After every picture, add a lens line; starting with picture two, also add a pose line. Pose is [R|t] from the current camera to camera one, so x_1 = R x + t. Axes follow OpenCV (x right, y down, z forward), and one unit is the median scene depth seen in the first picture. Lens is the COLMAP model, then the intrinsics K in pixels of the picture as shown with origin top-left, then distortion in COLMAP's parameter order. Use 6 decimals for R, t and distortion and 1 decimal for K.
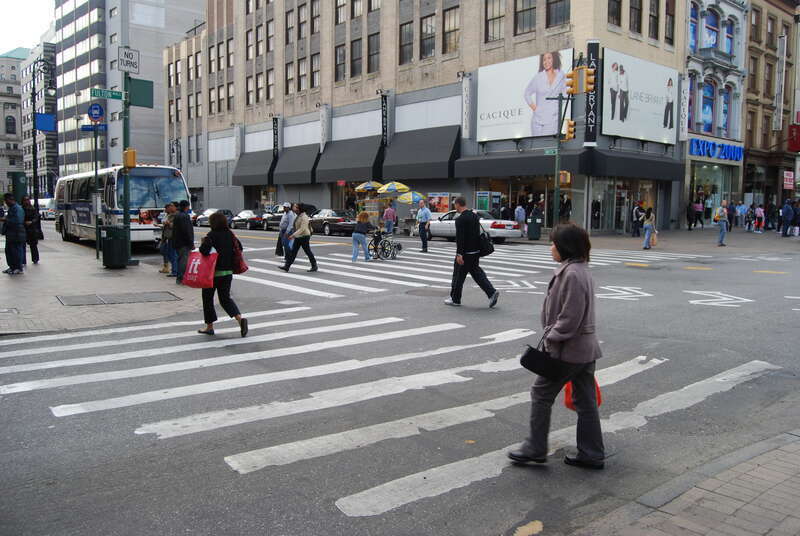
lens RADIAL K [[656.0, 0, 403.0], [0, 656.0, 268.0], [0, 0, 1]] dist [-0.064530, 0.006001]
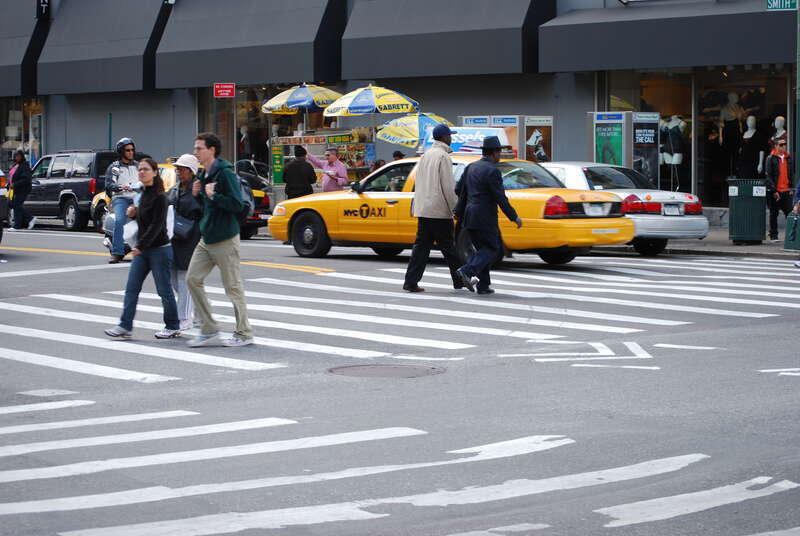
lens RADIAL K [[2008.6, 0, 399.0], [0, 2008.6, 268.2], [0, 0, 1]] dist [-0.184527, 0.000000]
pose [[0.999739, -0.010994, -0.020008, 0.030990], [0.010291, 0.999336, -0.034942, 0.007259], [0.020379, 0.034727, 0.999189, -0.112196]]
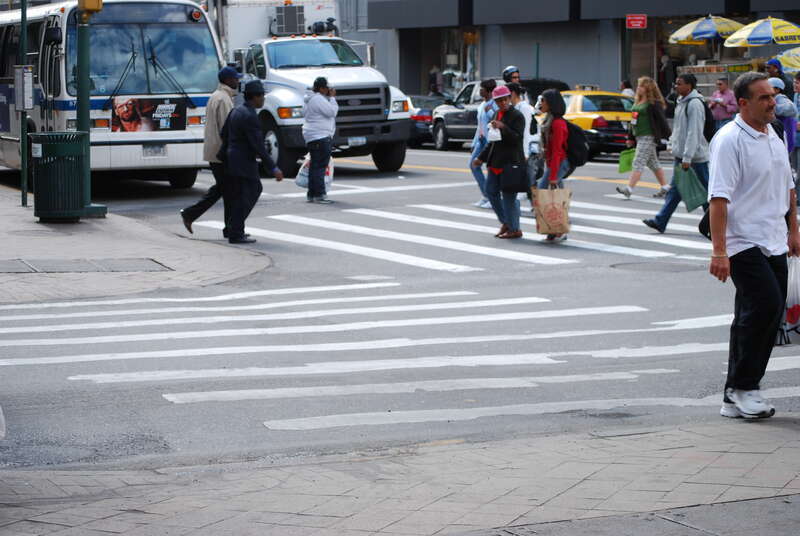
lens RADIAL K [[2008.6, 0, 443.6], [0, 2008.6, 266.4], [0, 0, 1]] dist [-0.184527, 0.000000]
pose [[0.973125, 0.010321, -0.230046, 0.093791], [-0.010585, 0.999944, 0.000086, 0.016200], [0.230034, 0.002351, 0.973180, -0.201149]]
